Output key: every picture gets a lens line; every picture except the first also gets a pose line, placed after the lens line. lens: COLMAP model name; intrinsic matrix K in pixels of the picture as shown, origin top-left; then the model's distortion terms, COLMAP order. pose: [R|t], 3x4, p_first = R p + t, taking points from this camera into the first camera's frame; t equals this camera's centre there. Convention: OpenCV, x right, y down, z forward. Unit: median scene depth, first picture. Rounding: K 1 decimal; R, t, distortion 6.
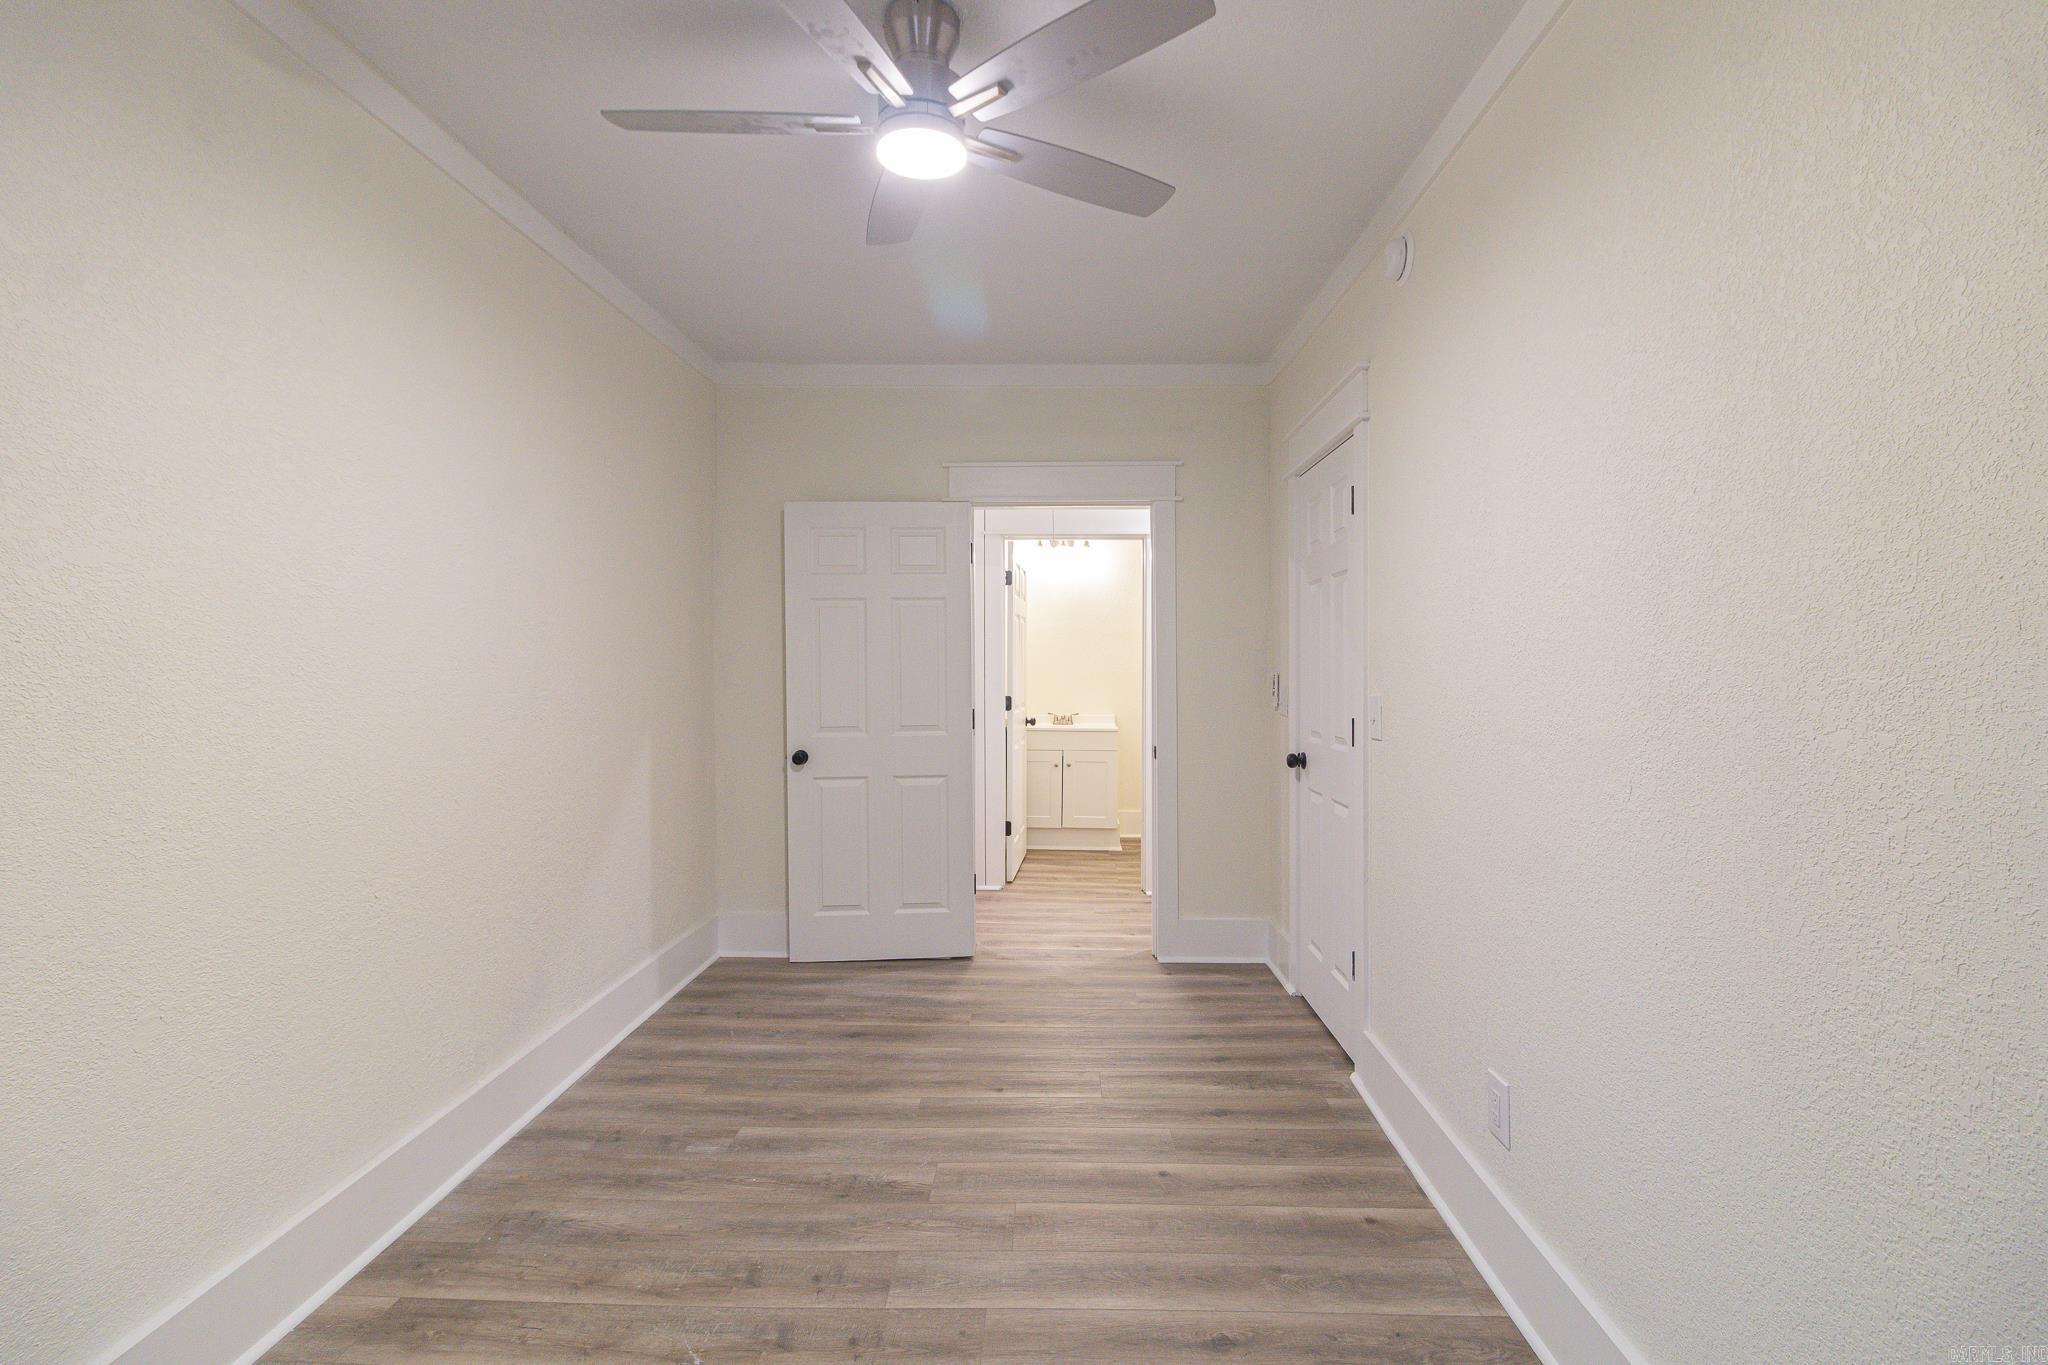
lens RADIAL K [[917.3, 0, 1054.9], [0, 917.3, 655.7], [0, 0, 1]] dist [0.003681, 0.000508]
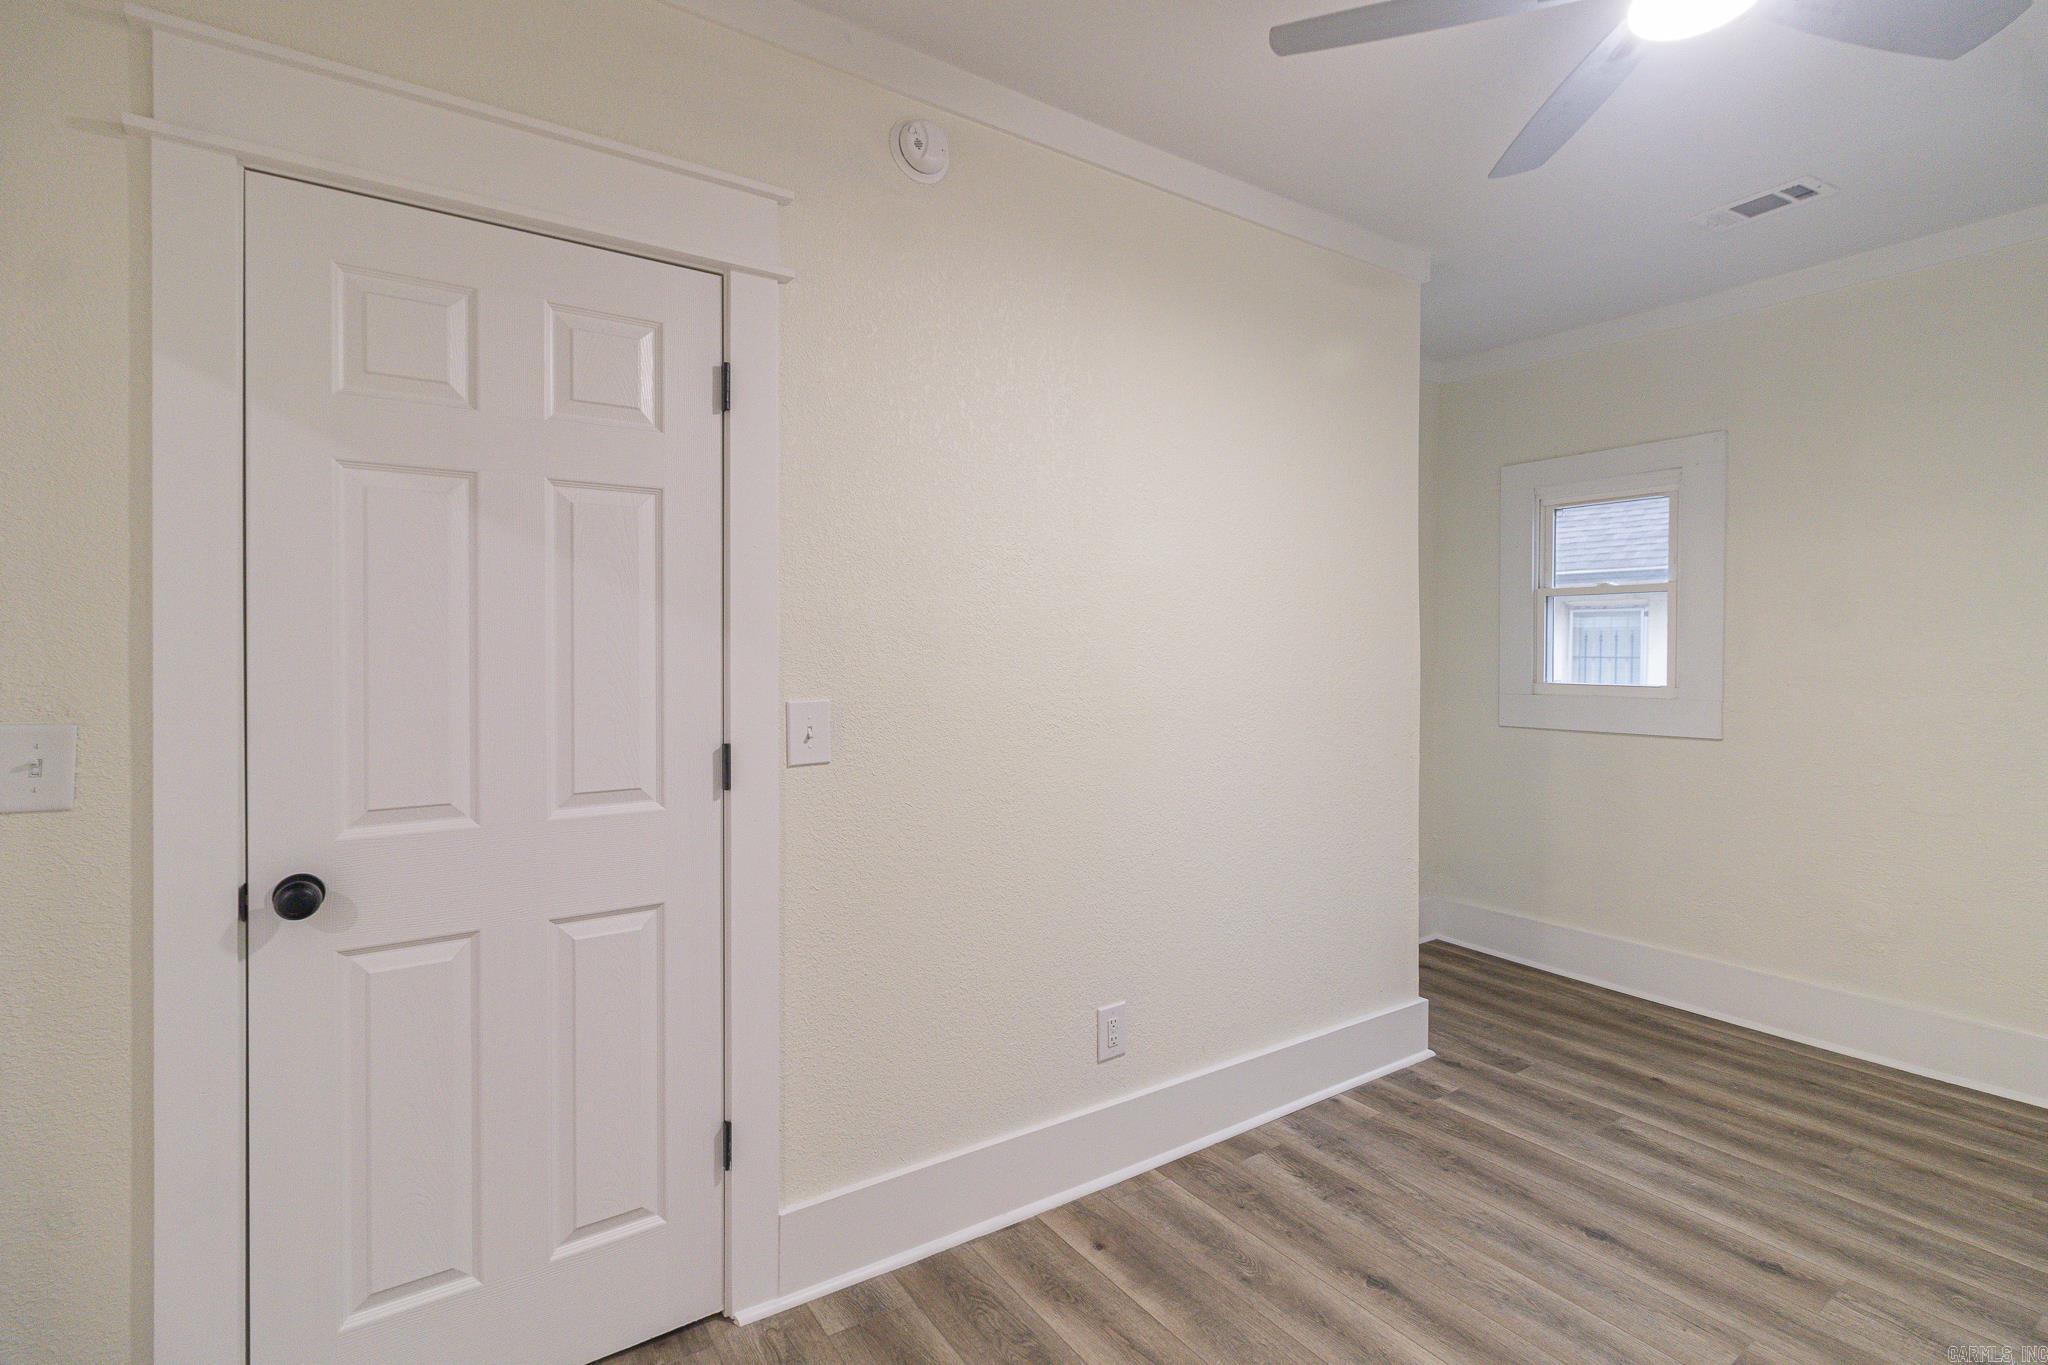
lens RADIAL K [[944.3, 0, 1028.5], [0, 944.3, 667.3], [0, 0, 1]] dist [0.001536, -0.000002]
pose [[-0.558014, -0.014928, 0.829697, -0.360443], [-0.010646, 0.999885, 0.010830, 0.011950], [-0.829763, -0.002789, -0.558109, 1.413294]]
